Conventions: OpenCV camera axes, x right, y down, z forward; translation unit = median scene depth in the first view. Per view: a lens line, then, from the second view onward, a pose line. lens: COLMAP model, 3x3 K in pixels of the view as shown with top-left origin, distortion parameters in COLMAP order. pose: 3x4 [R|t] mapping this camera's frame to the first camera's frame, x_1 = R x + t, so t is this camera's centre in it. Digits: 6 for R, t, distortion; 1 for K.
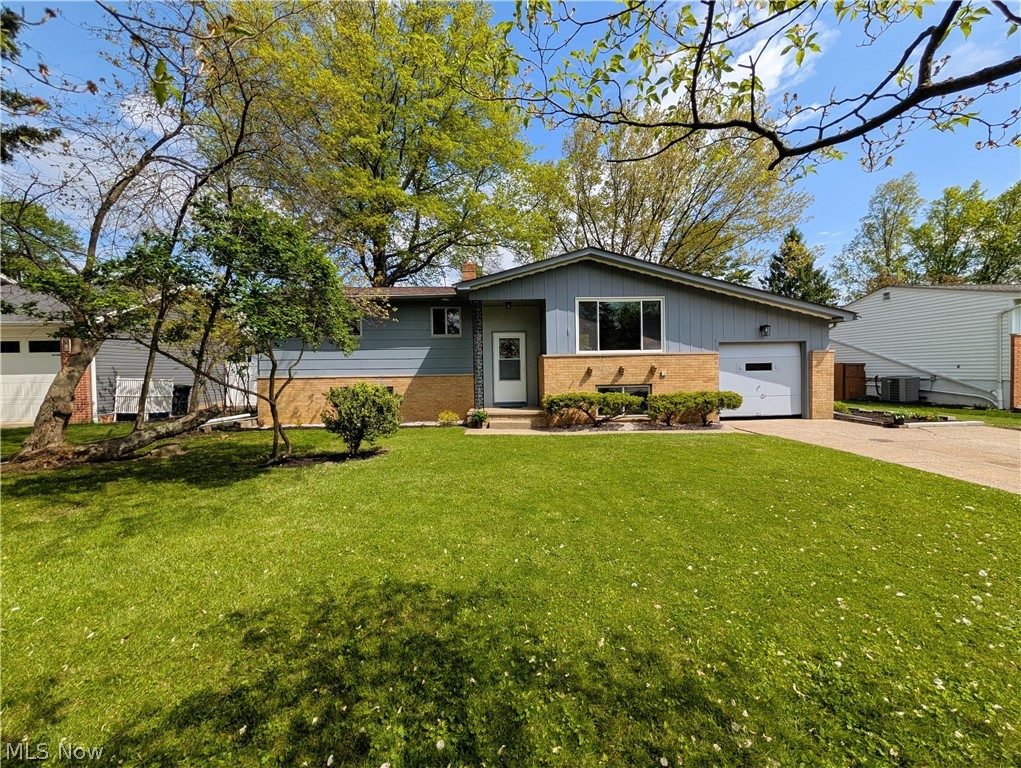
lens RADIAL K [[386.9, 0, 510.5], [0, 386.9, 384.0], [0, 0, 1]] dist [0.000565, 0.000202]
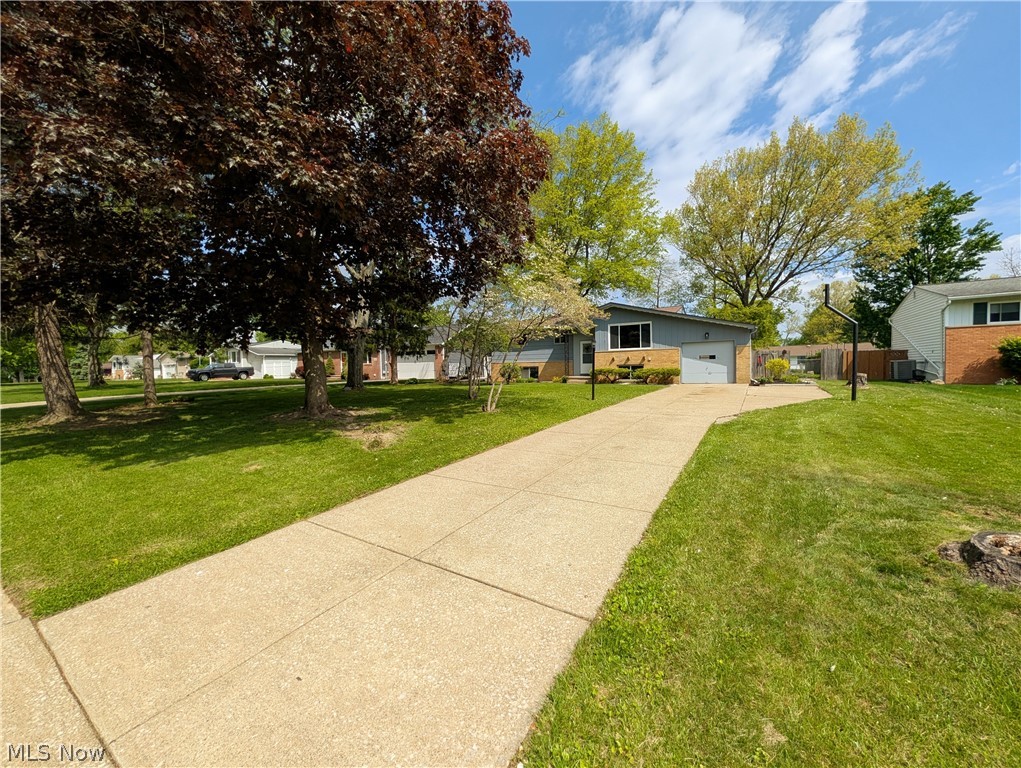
lens RADIAL K [[386.9, 0, 510.5], [0, 386.9, 384.0], [0, 0, 1]] dist [0.000565, 0.000202]
pose [[0.831580, 0.024731, -0.554855, 0.911858], [-0.001365, 0.999096, 0.042486, 0.016284], [0.555404, -0.034573, 0.830862, -1.094816]]
